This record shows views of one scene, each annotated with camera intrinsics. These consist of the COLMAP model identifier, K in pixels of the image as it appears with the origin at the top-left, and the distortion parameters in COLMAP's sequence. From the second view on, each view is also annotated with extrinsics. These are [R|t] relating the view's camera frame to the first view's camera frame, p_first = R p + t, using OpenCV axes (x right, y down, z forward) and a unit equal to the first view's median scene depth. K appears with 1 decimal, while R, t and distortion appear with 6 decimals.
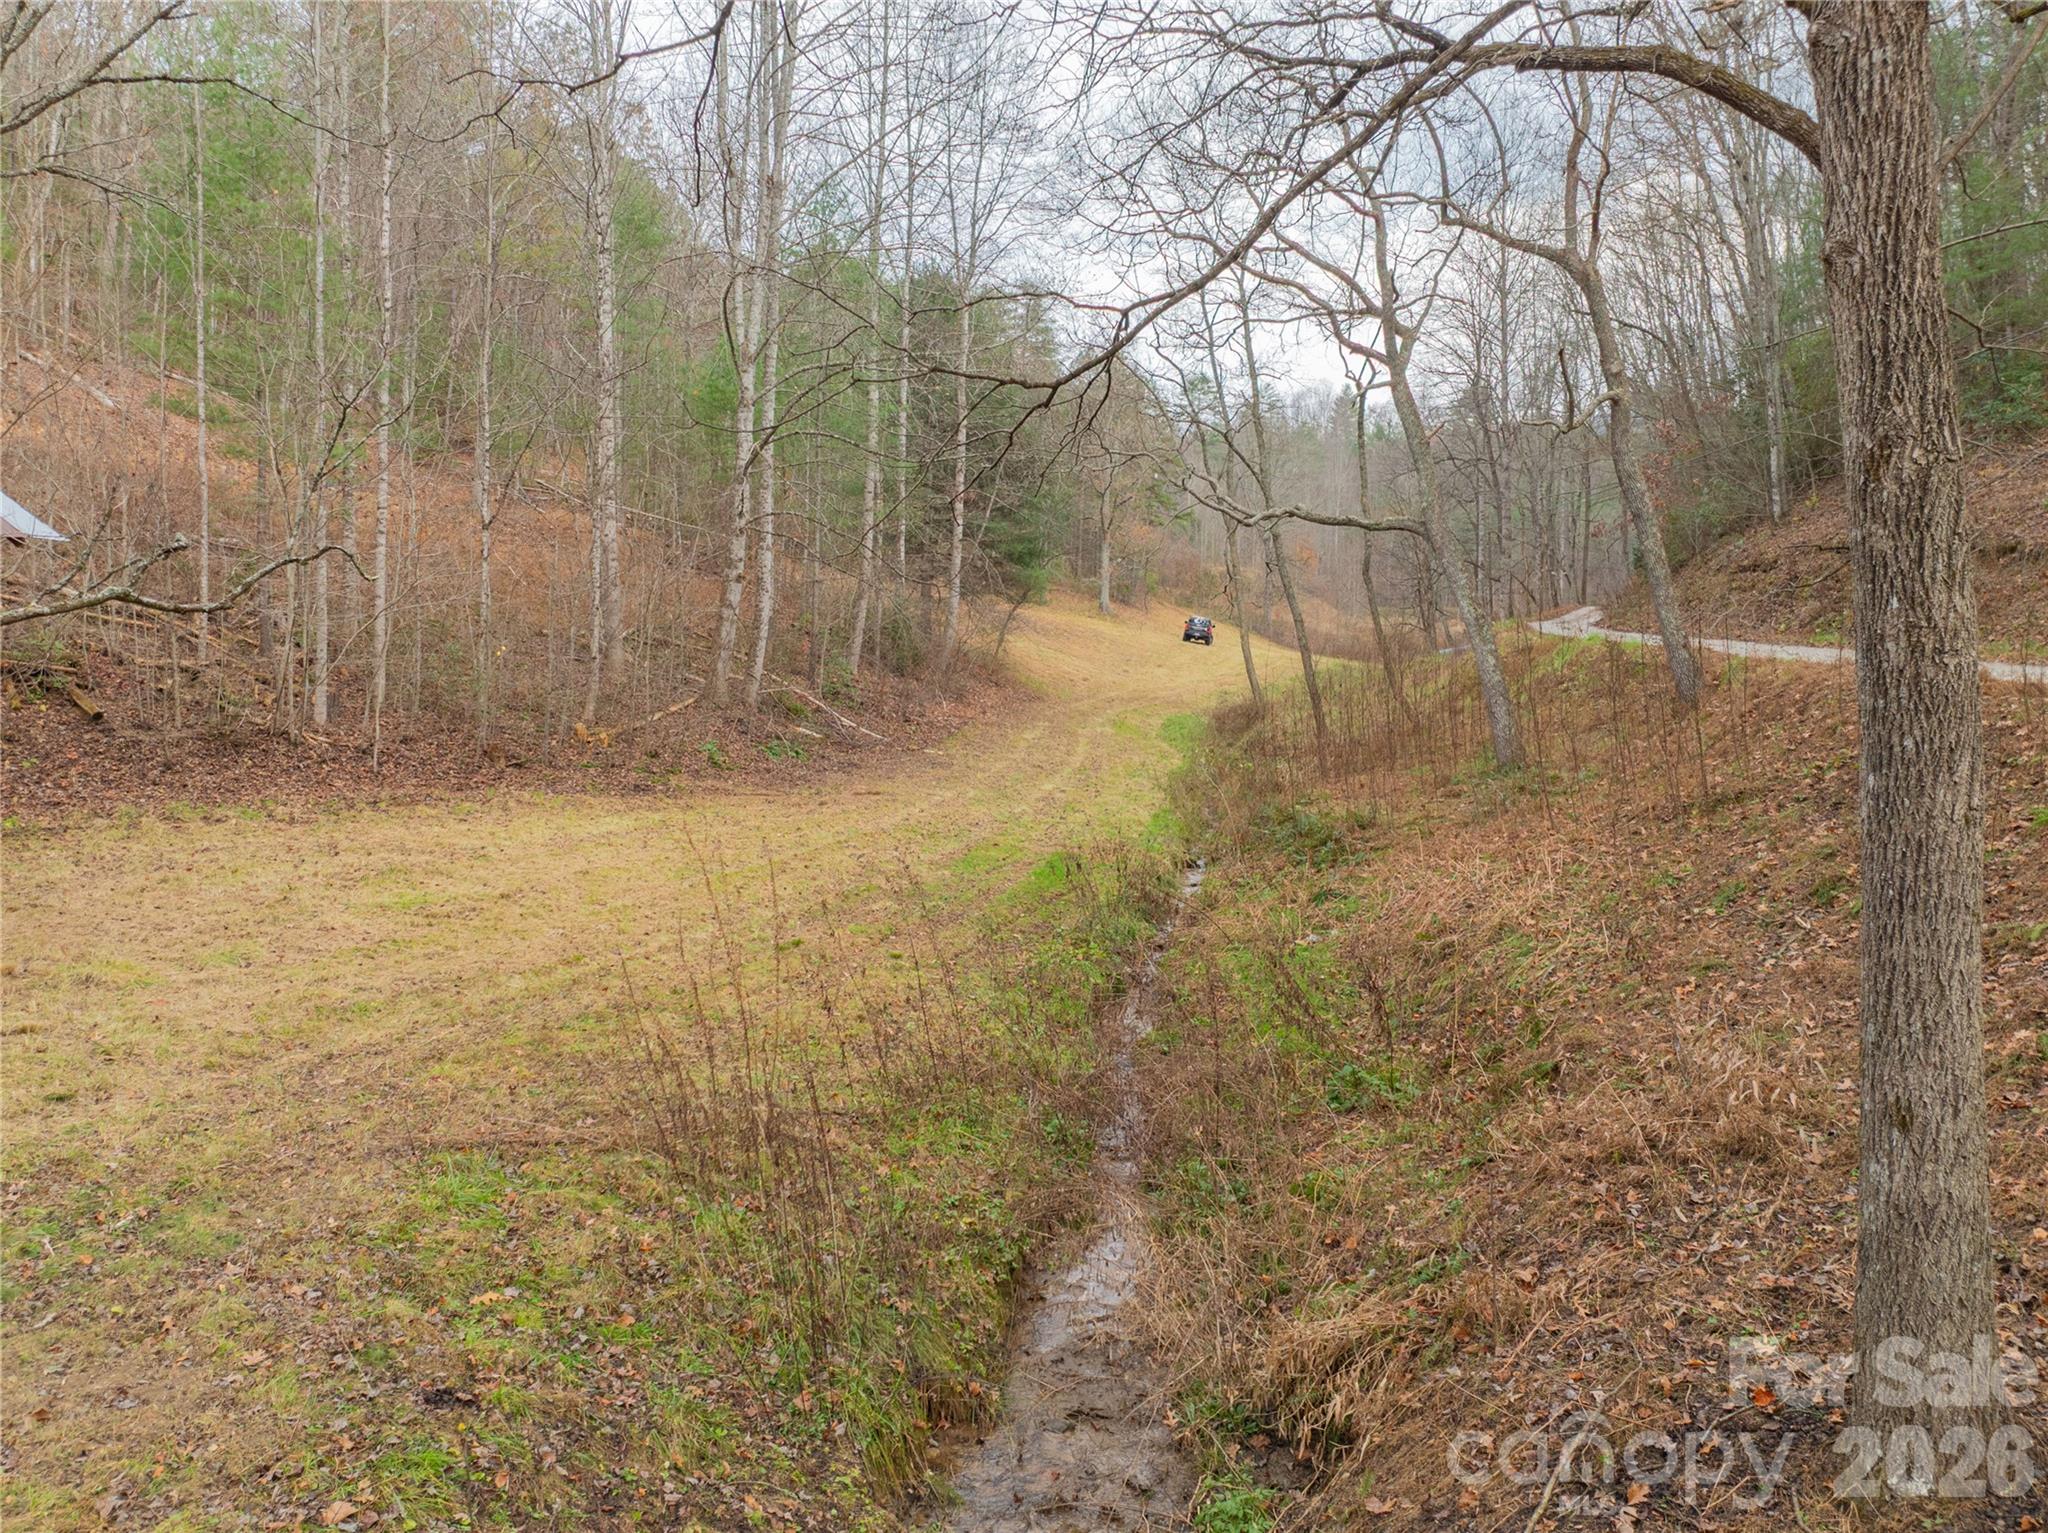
lens RADIAL K [[1441.1, 0, 1030.0], [0, 1441.1, 767.6], [0, 0, 1]] dist [-0.048834, 0.016405]
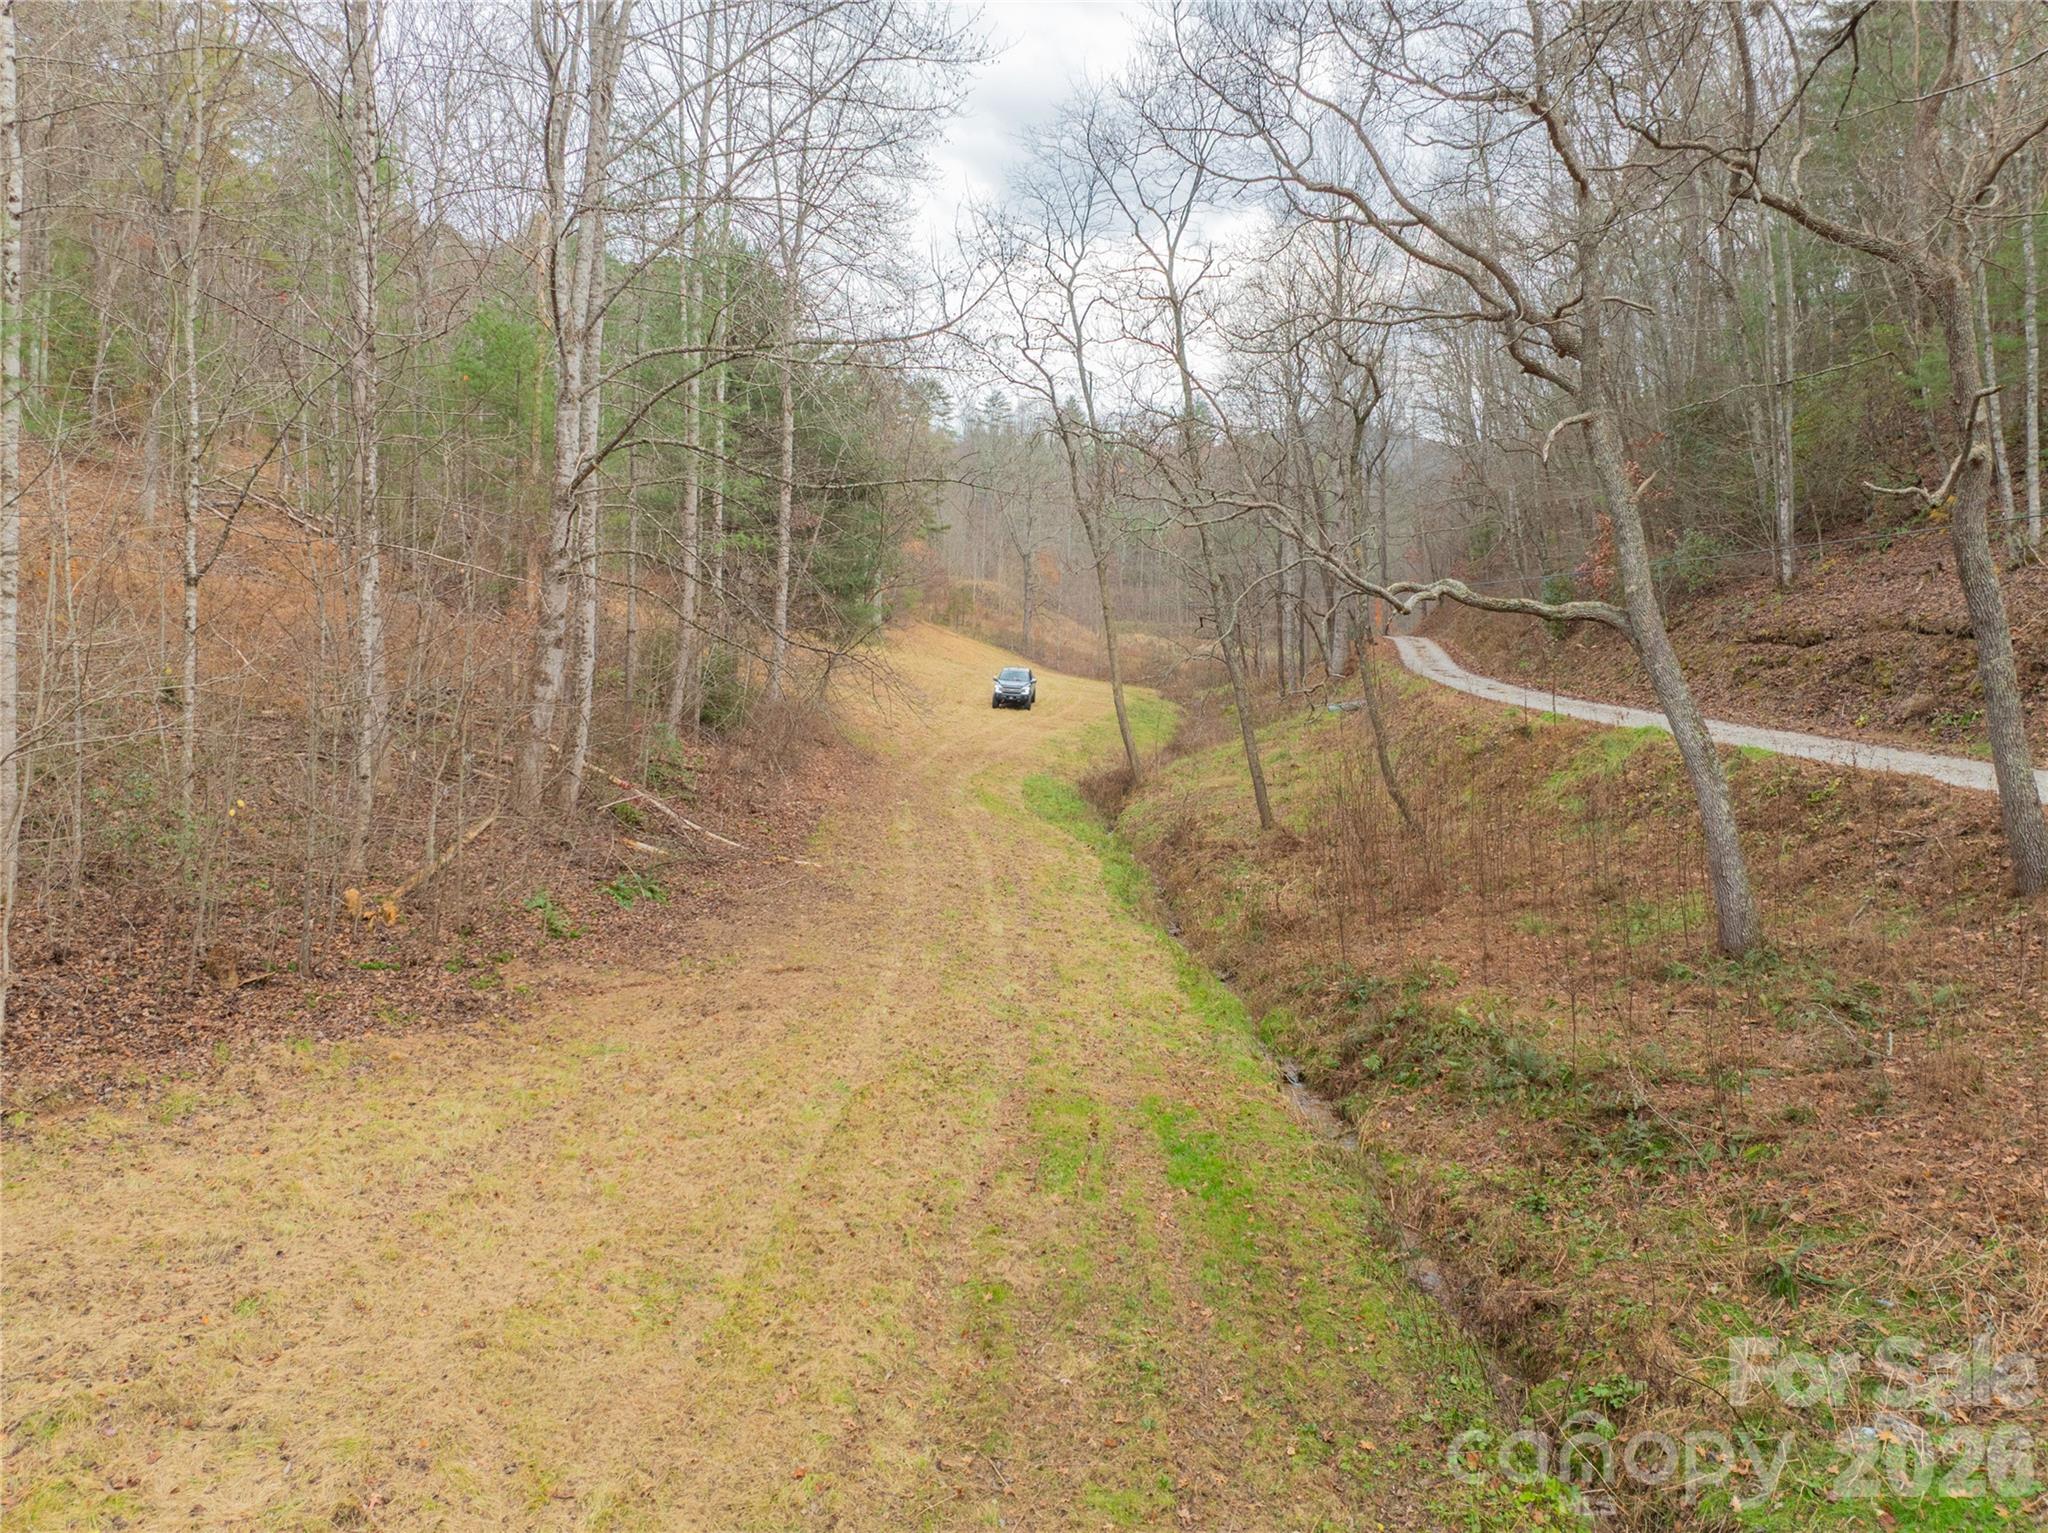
lens RADIAL K [[1441.1, 0, 1018.5], [0, 1441.1, 762.0], [0, 0, 1]] dist [-0.048834, 0.016405]
pose [[0.980176, -0.004168, 0.198083, -0.114651], [0.004734, 0.999986, -0.002384, -0.066158], [-0.198070, 0.003275, 0.980182, 0.244777]]
